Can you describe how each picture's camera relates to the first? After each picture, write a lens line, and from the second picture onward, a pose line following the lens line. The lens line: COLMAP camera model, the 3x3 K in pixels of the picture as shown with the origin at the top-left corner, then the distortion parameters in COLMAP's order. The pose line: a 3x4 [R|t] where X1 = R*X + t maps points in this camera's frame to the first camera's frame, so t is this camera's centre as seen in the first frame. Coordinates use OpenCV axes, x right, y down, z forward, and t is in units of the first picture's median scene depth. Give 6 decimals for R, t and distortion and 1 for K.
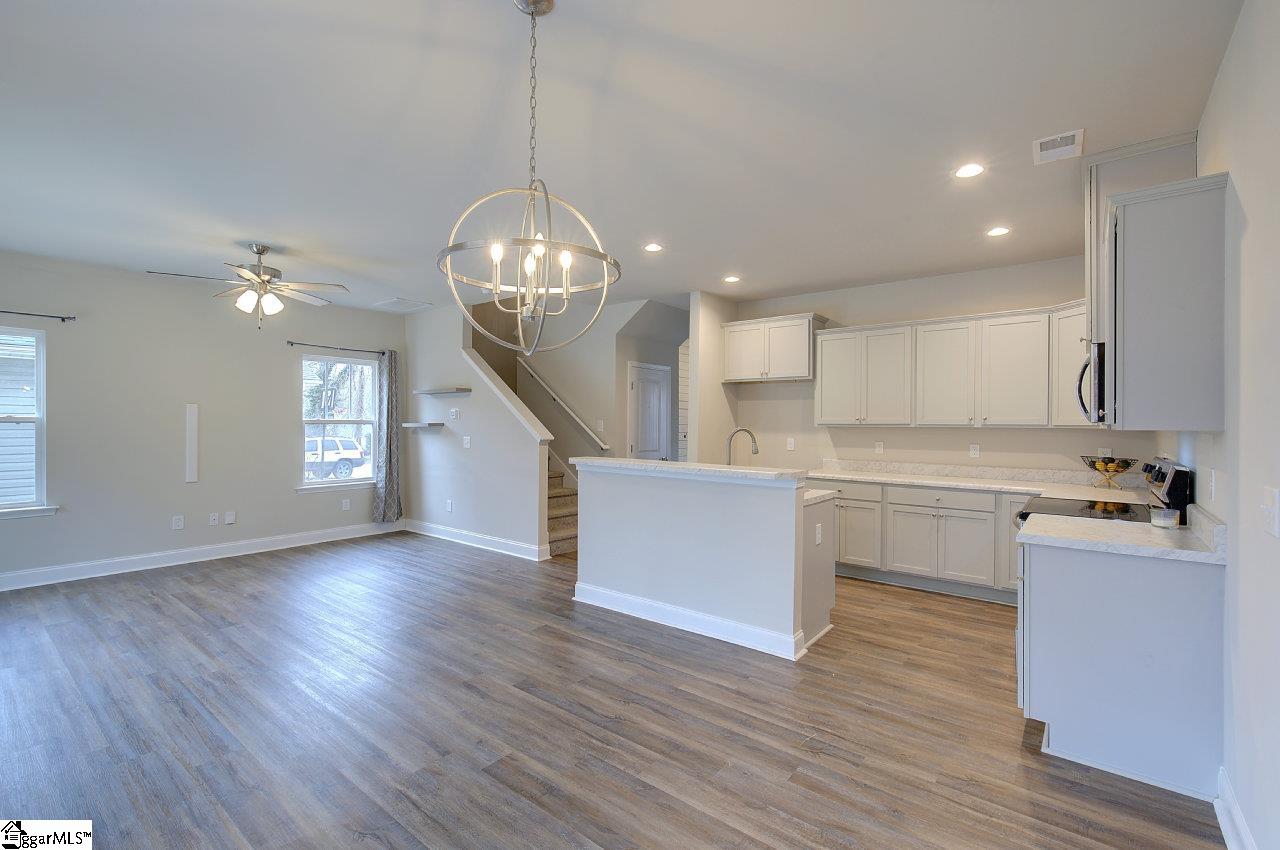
lens RADIAL K [[557.8, 0, 646.8], [0, 557.8, 425.6], [0, 0, 1]] dist [-0.000384, 0.000555]
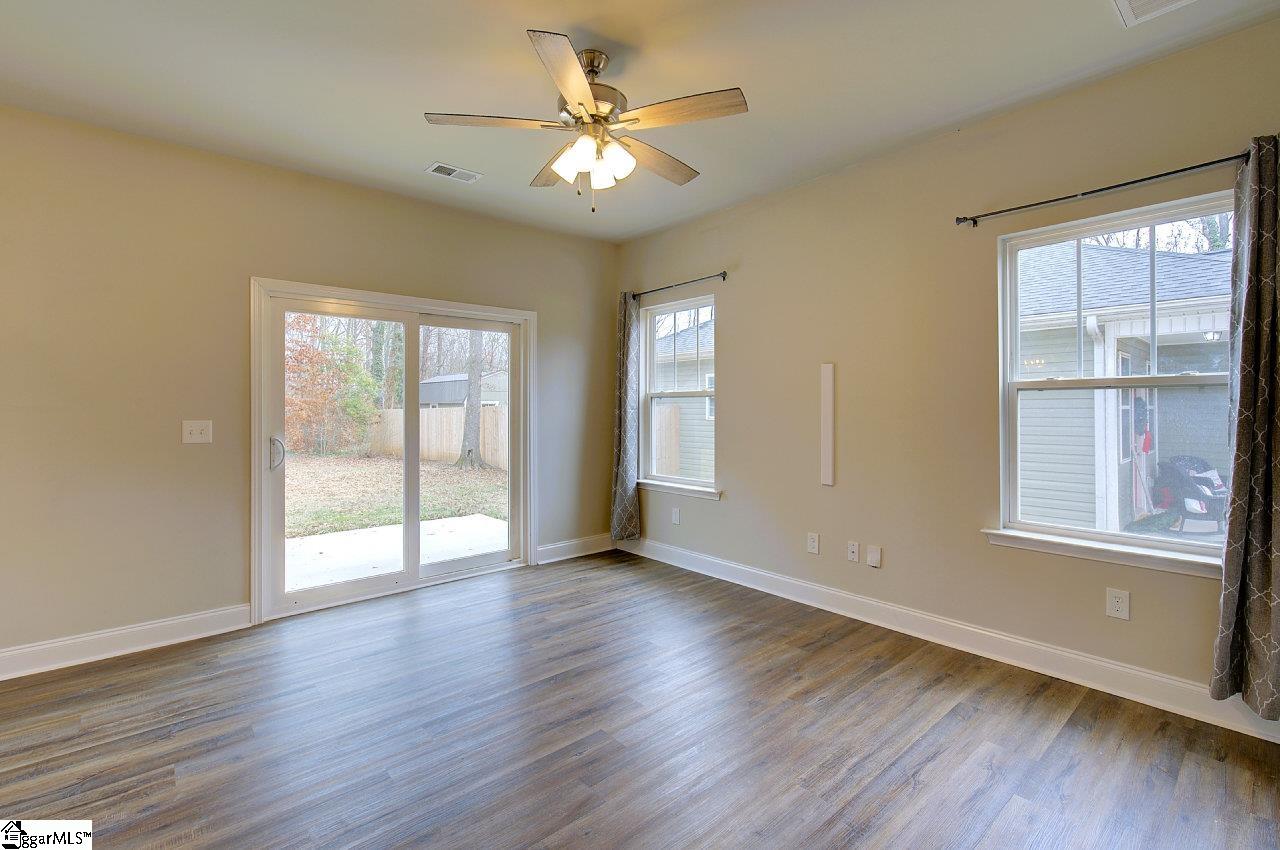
lens RADIAL K [[572.8, 0, 662.7], [0, 572.8, 405.6], [0, 0, 1]] dist [0.001133, 0.000842]
pose [[-0.169342, -0.007272, -0.985531, -0.133249], [0.000441, 0.999972, -0.007454, 0.014569], [0.985557, -0.001697, -0.169334, 0.948363]]
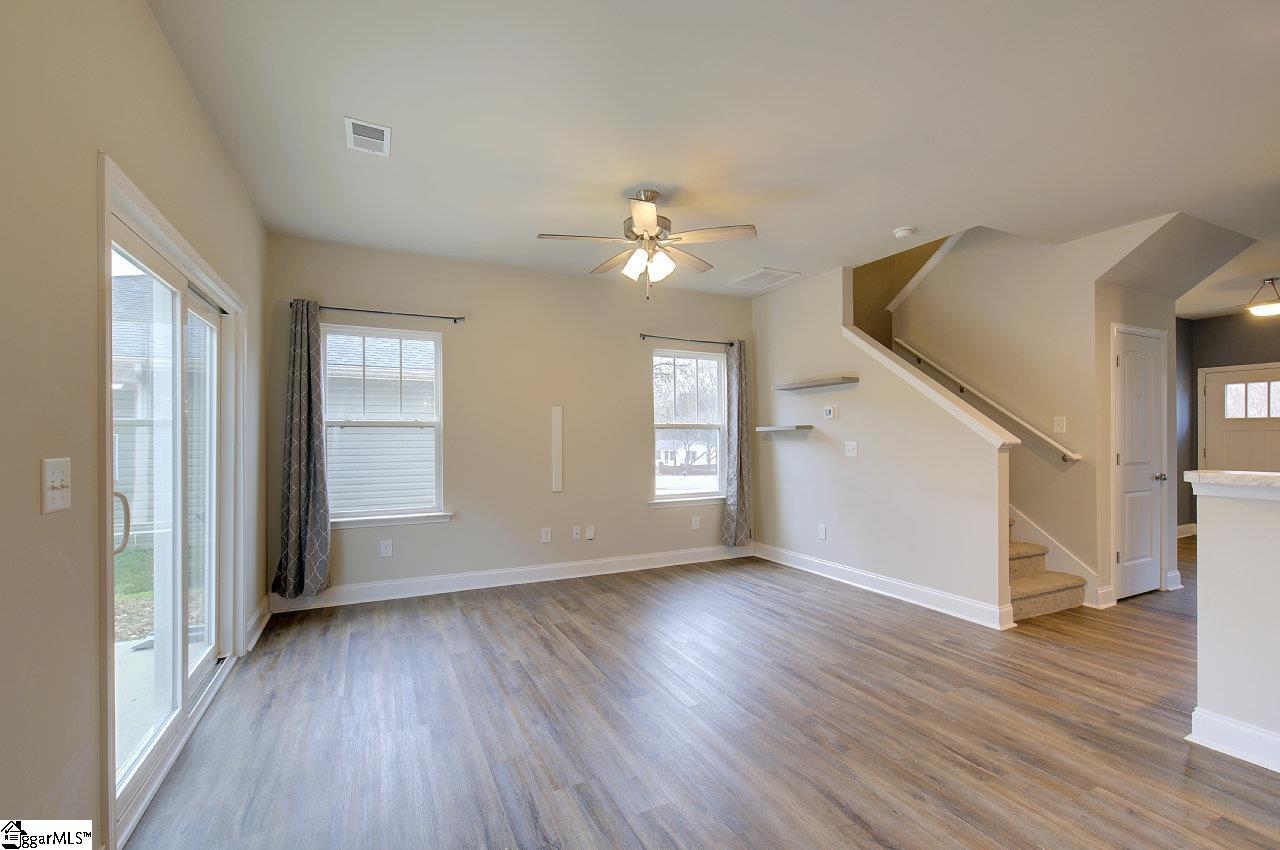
lens RADIAL K [[549.7, 0, 642.5], [0, 549.7, 436.8], [0, 0, 1]] dist [-0.002521, 0.000124]
pose [[0.900349, -0.010928, -0.435031, -0.302102], [0.008199, 0.999933, -0.008150, 0.019815], [0.435091, 0.003771, 0.900379, 0.250847]]
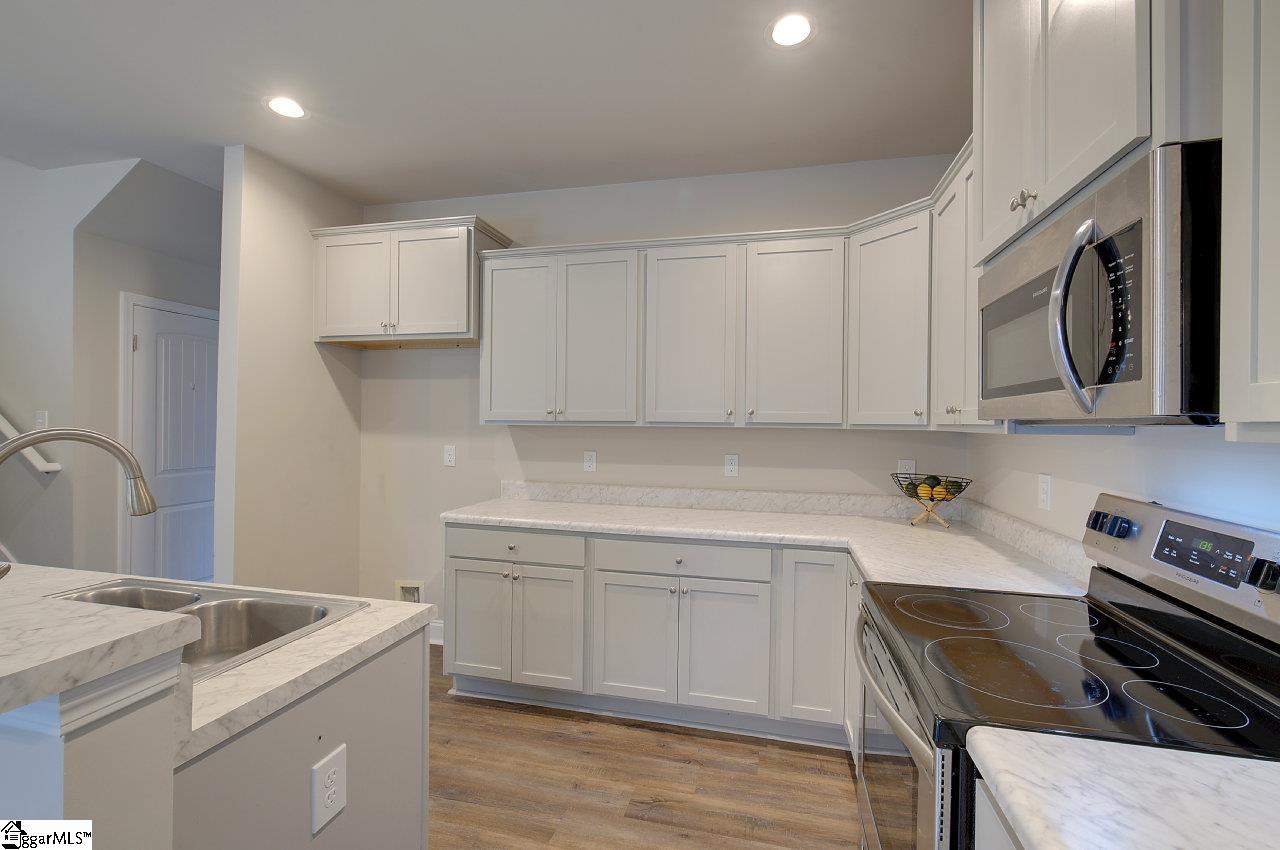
lens RADIAL K [[545.4, 0, 647.8], [0, 545.4, 425.9], [0, 0, 1]] dist [-0.001901, 0.000214]
pose [[0.906608, 0.001671, 0.421971, 0.230493], [-0.004015, 0.999981, 0.004666, -0.000569], [-0.421955, -0.005924, 0.906597, 0.454396]]
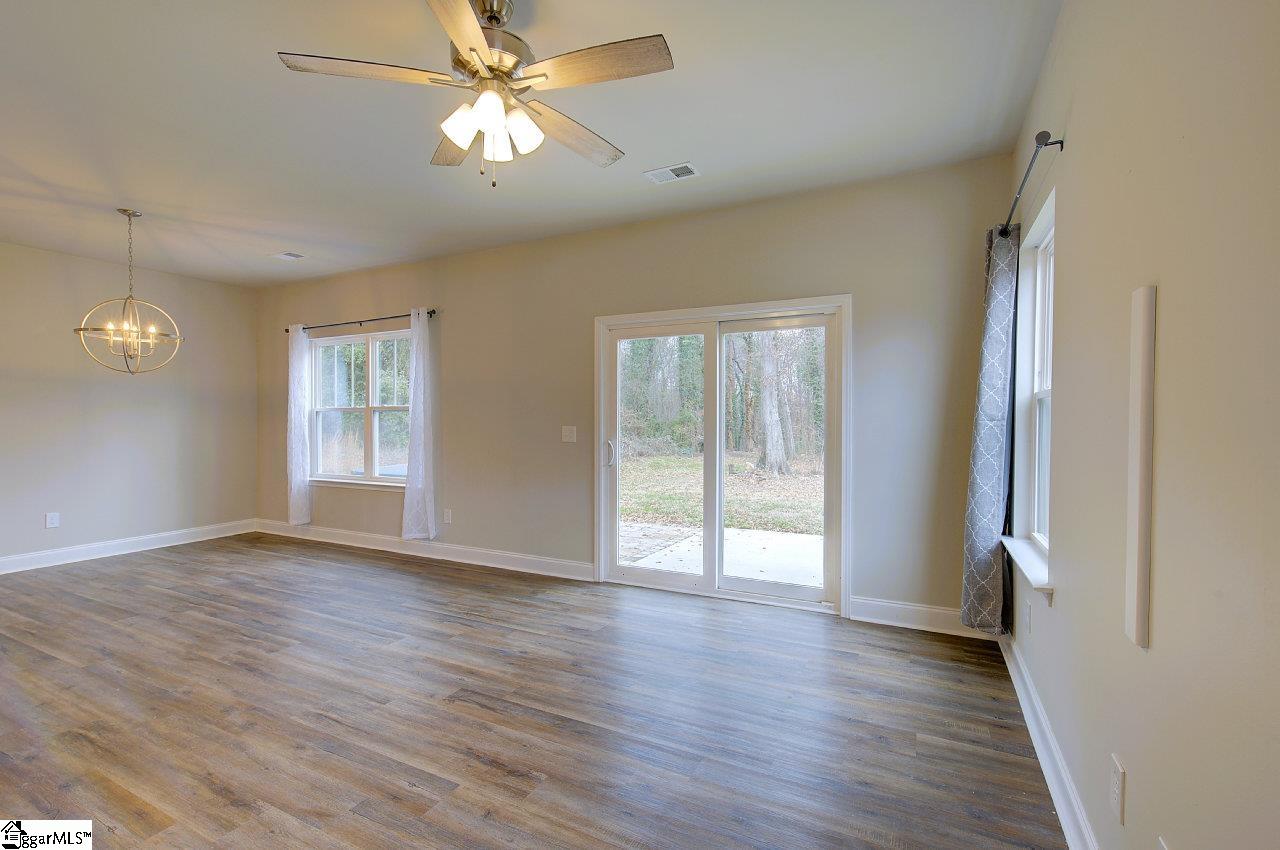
lens RADIAL K [[553.3, 0, 646.4], [0, 553.3, 425.6], [0, 0, 1]] dist [-0.000526, 0.000095]
pose [[-0.979289, -0.001828, -0.202458, -0.593332], [-0.004347, 0.999919, 0.011998, 0.013765], [0.202419, 0.012630, -0.979218, 1.204972]]
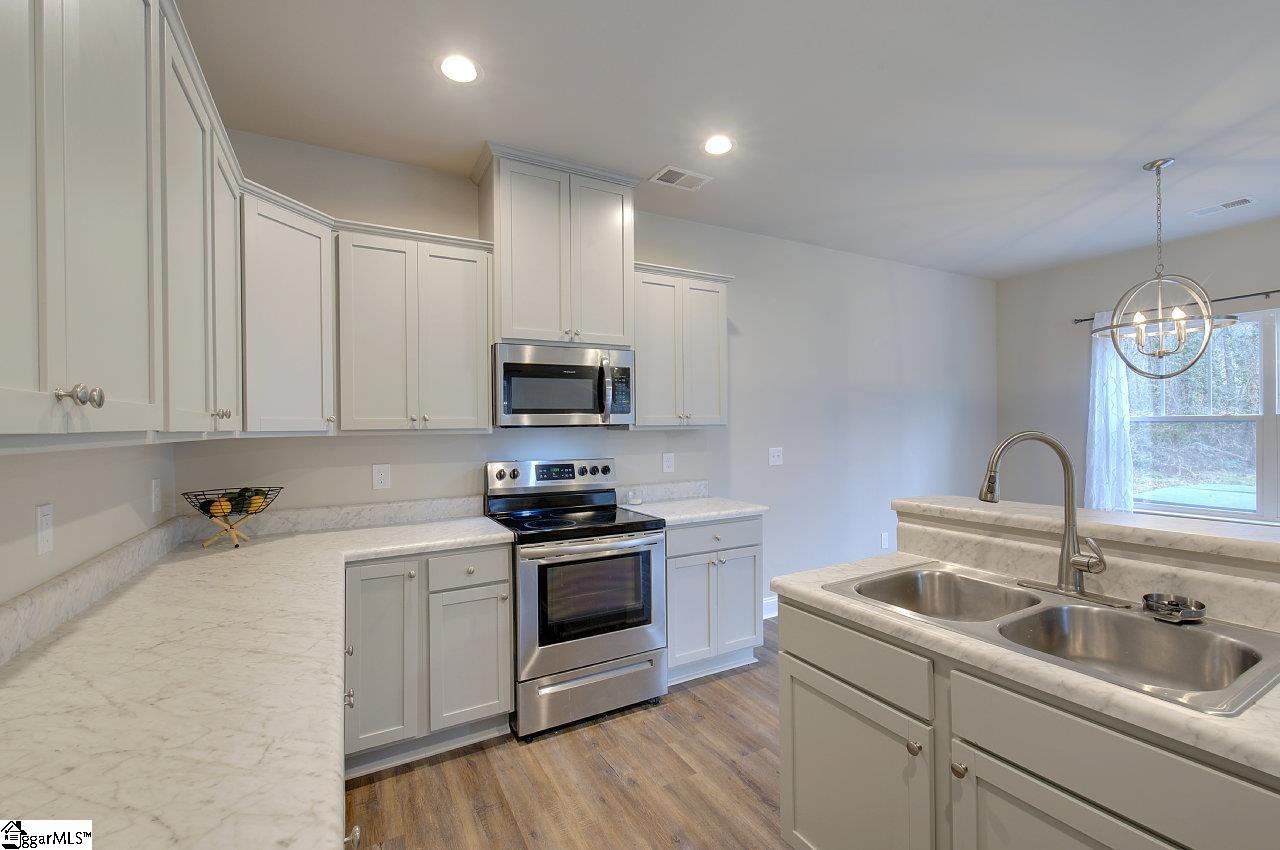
lens RADIAL K [[545.4, 0, 647.8], [0, 545.4, 425.9], [0, 0, 1]] dist [-0.001901, 0.000214]
pose [[-0.921201, 0.007016, 0.389024, 0.191809], [0.009674, 0.999941, 0.004875, -0.003571], [-0.388967, 0.008254, -0.921215, 1.044005]]
